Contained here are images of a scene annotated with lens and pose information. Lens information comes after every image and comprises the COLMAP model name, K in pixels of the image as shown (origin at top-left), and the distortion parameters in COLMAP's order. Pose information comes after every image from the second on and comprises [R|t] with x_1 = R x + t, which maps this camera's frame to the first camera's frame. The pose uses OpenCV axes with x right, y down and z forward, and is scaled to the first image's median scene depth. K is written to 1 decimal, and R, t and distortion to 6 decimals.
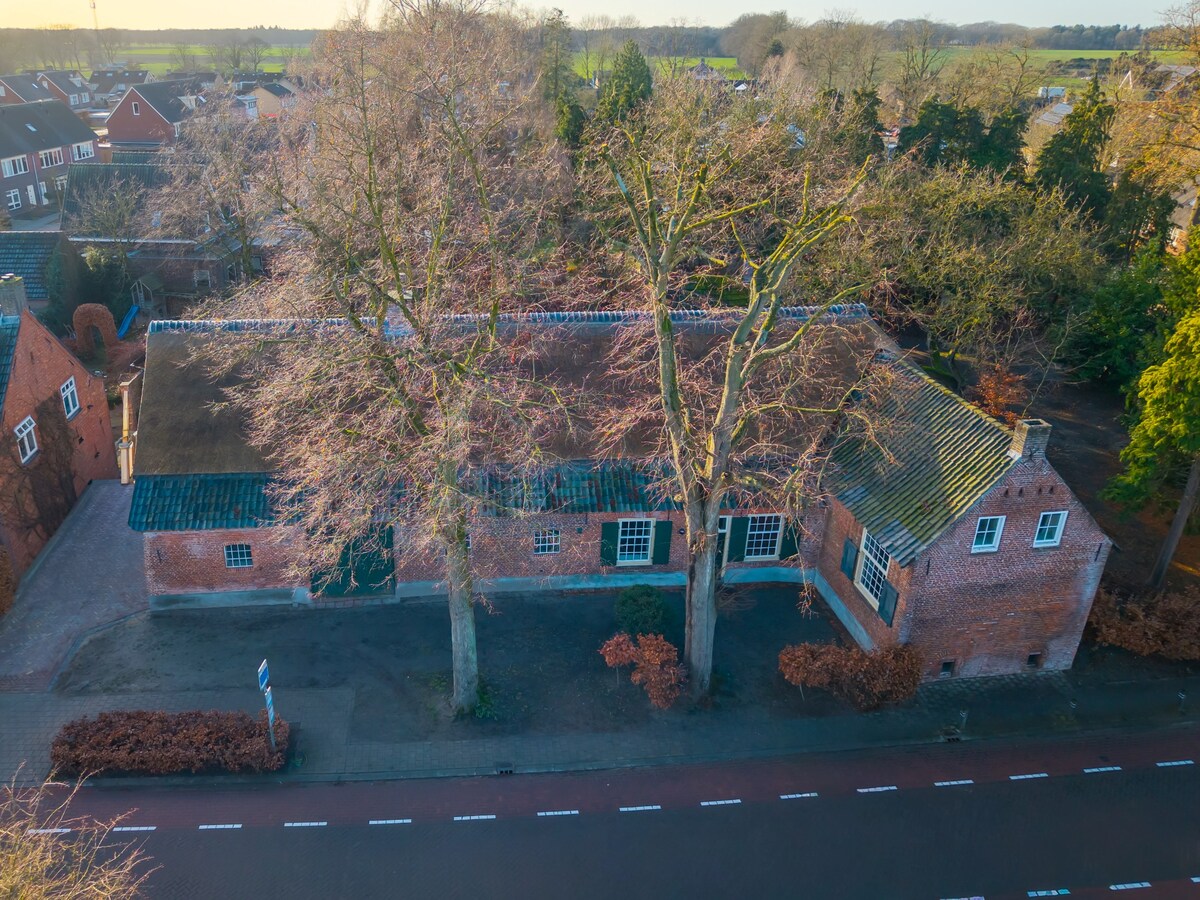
lens RADIAL K [[872.4, 0, 514.6], [0, 872.4, 444.7], [0, 0, 1]] dist [0.002161, -0.004325]
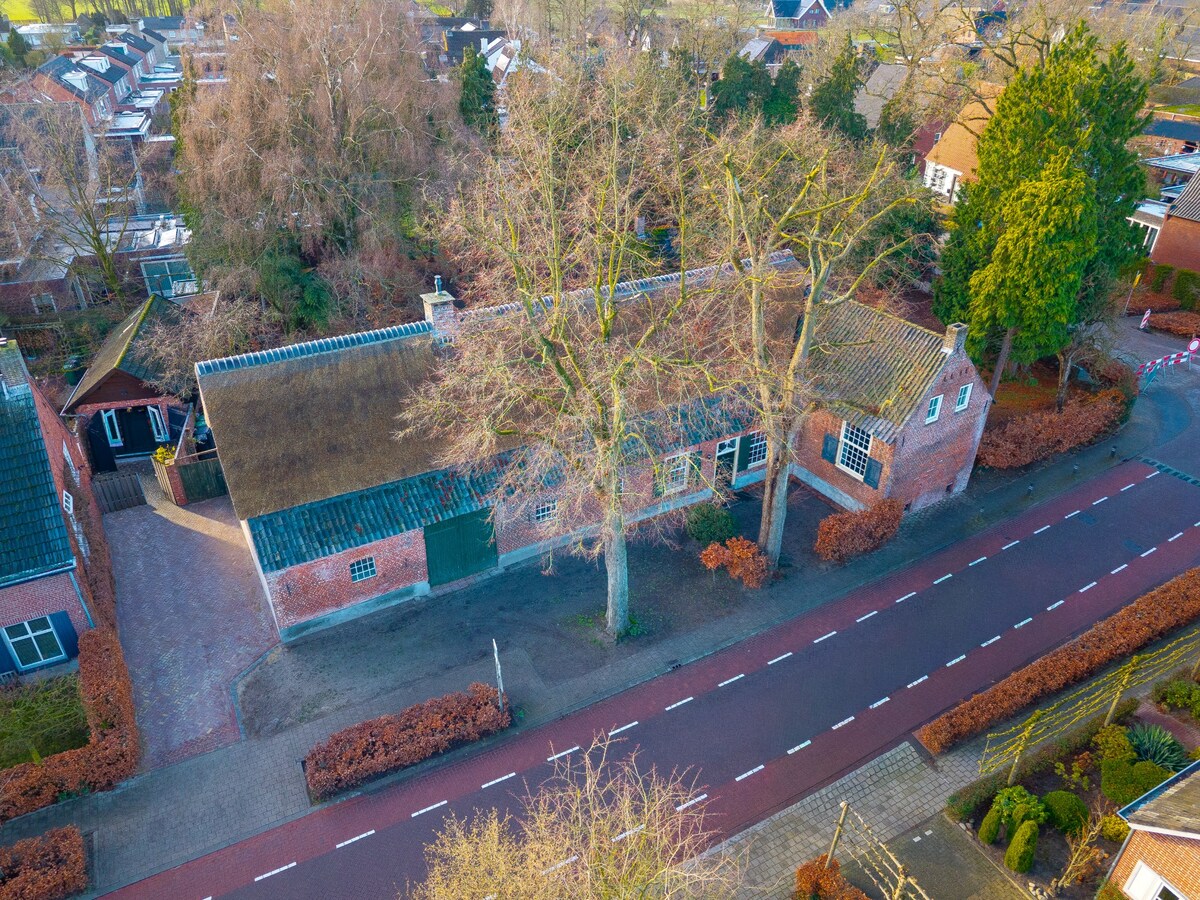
lens RADIAL K [[826.0, 0, 602.0], [0, 826.0, 525.8], [0, 0, 1]] dist [0.006716, -0.002133]
pose [[0.896210, -0.249532, 0.366800, -0.451048], [0.184300, 0.961508, 0.203805, -0.083351], [-0.403537, -0.115051, 0.907701, -0.031844]]
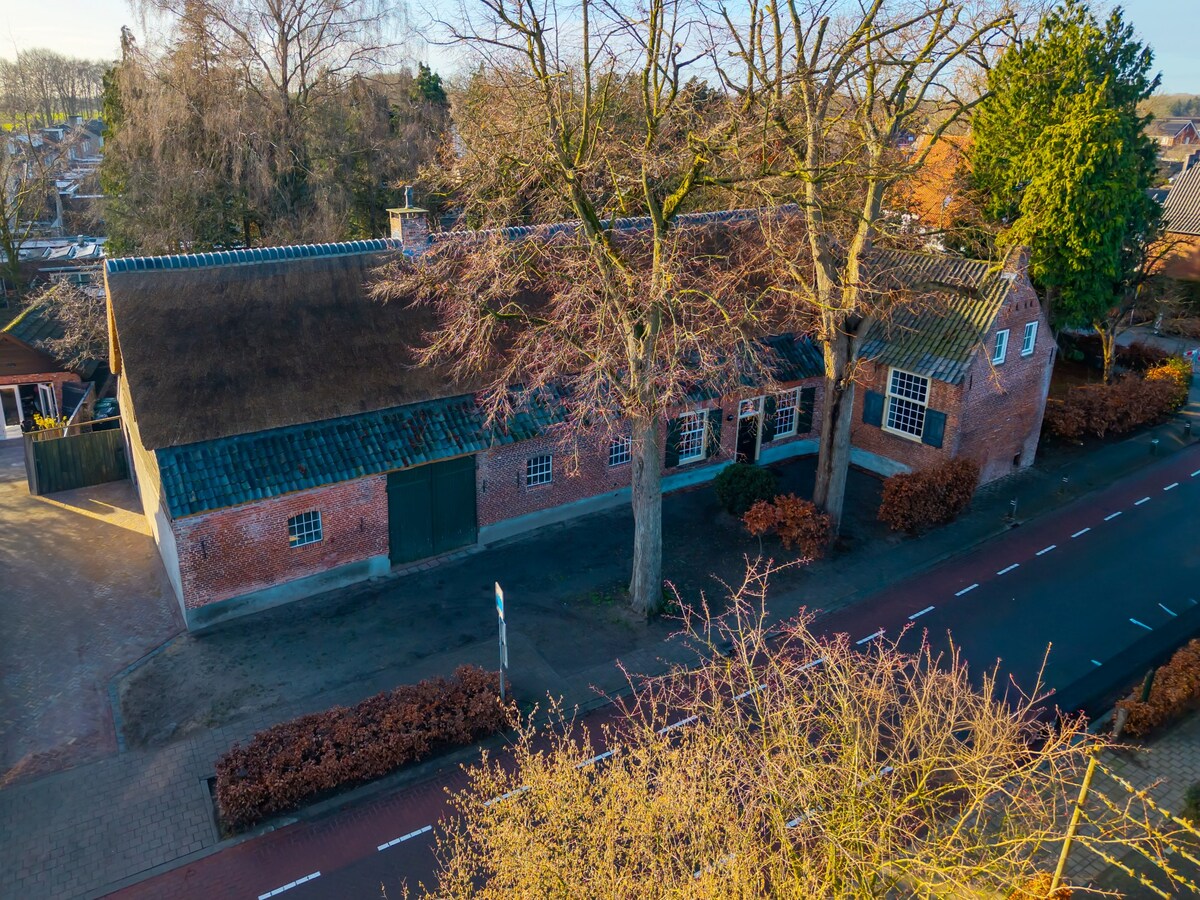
lens RADIAL K [[861.0, 0, 549.4], [0, 861.0, 448.0], [0, 0, 1]] dist [-0.000807, 0.007761]
pose [[0.878619, -0.167785, 0.447076, -0.502873], [0.203289, 0.978587, -0.032257, 0.137634], [-0.432091, 0.119227, 0.893914, 0.211785]]
